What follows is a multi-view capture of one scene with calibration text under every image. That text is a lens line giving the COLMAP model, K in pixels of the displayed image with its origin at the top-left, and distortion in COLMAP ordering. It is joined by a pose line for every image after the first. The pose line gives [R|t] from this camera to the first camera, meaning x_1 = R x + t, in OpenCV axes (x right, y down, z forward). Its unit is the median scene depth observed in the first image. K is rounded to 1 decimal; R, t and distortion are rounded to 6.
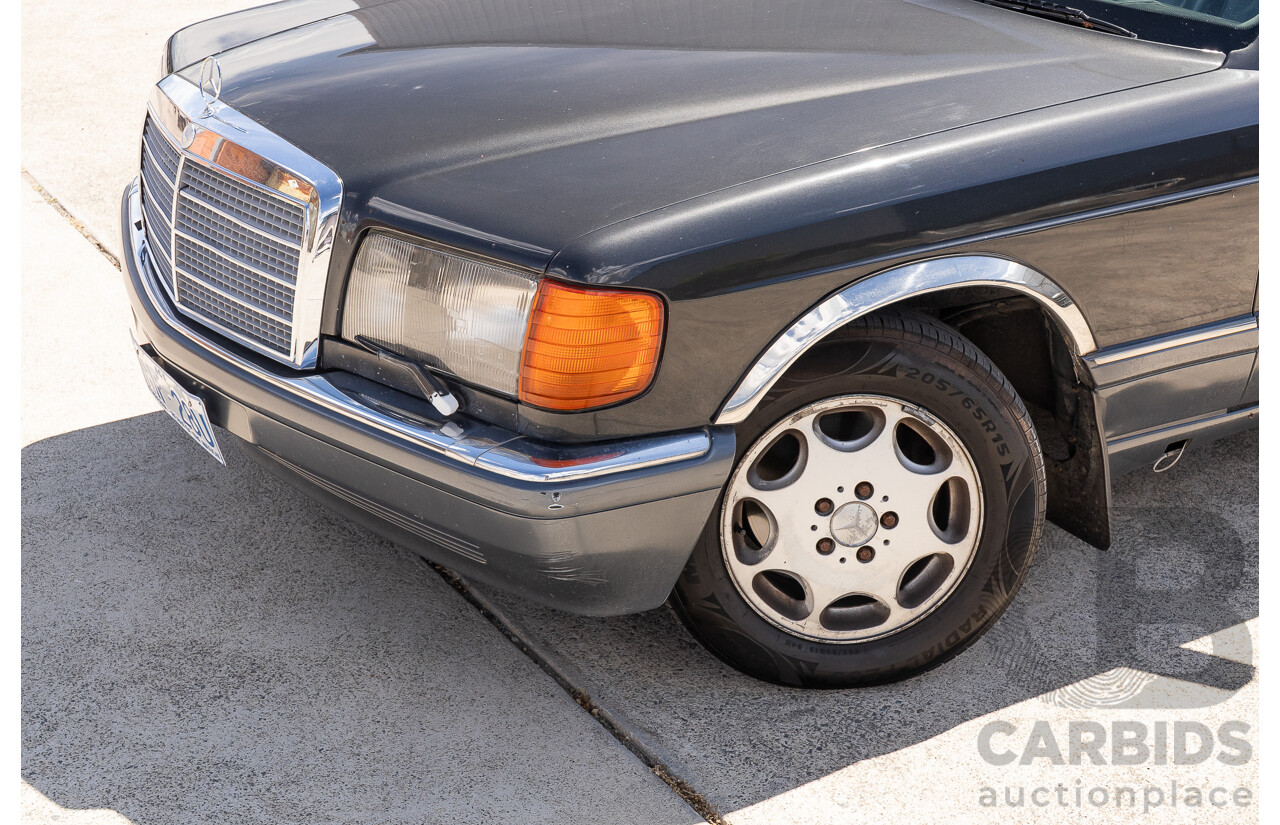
lens RADIAL K [[1917.9, 0, 634.4], [0, 1917.9, 406.6], [0, 0, 1]] dist [-0.017601, 0.115376]
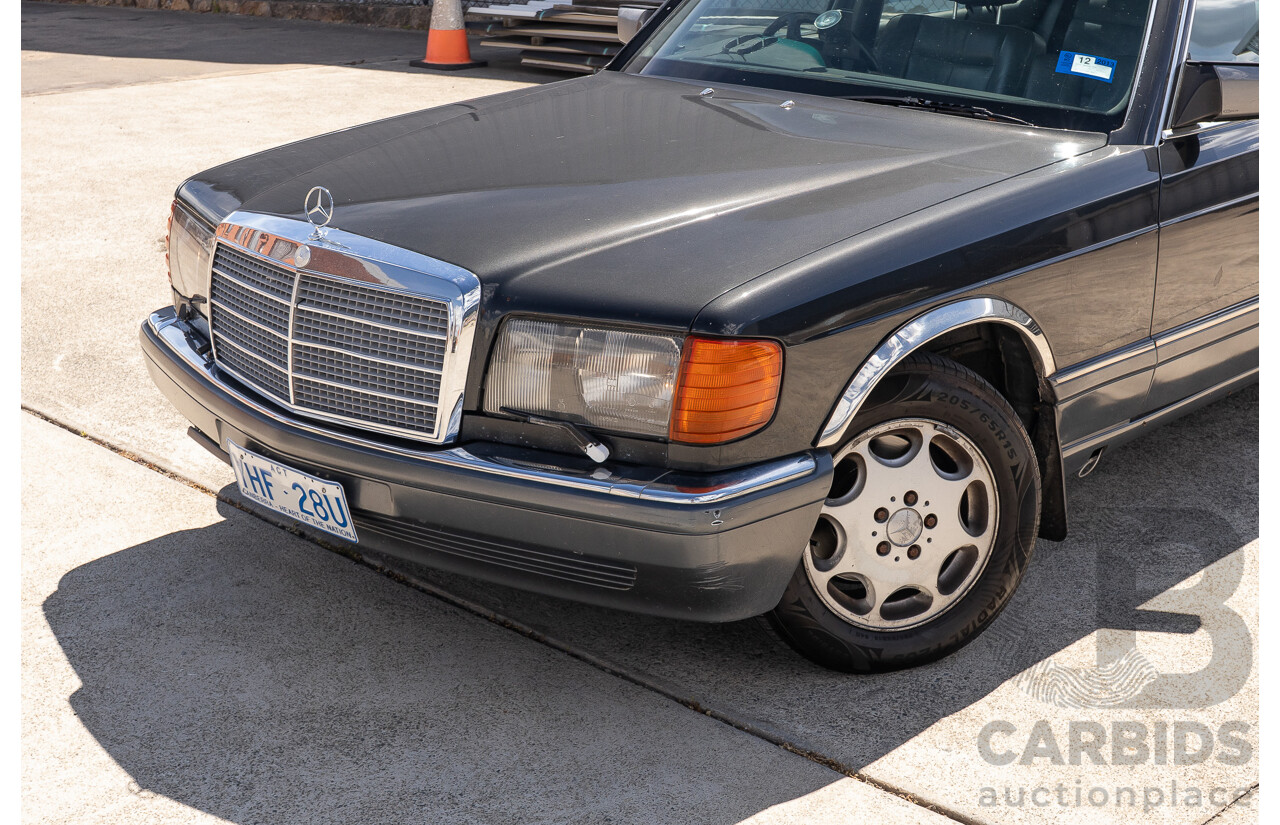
lens RADIAL K [[1917.9, 0, 634.4], [0, 1917.9, 406.6], [0, 0, 1]] dist [-0.017601, 0.115376]
pose [[0.970446, -0.093230, 0.222583, -0.313750], [0.112443, 0.990806, -0.075238, 0.057574], [-0.213522, 0.098042, 0.972006, -0.150028]]
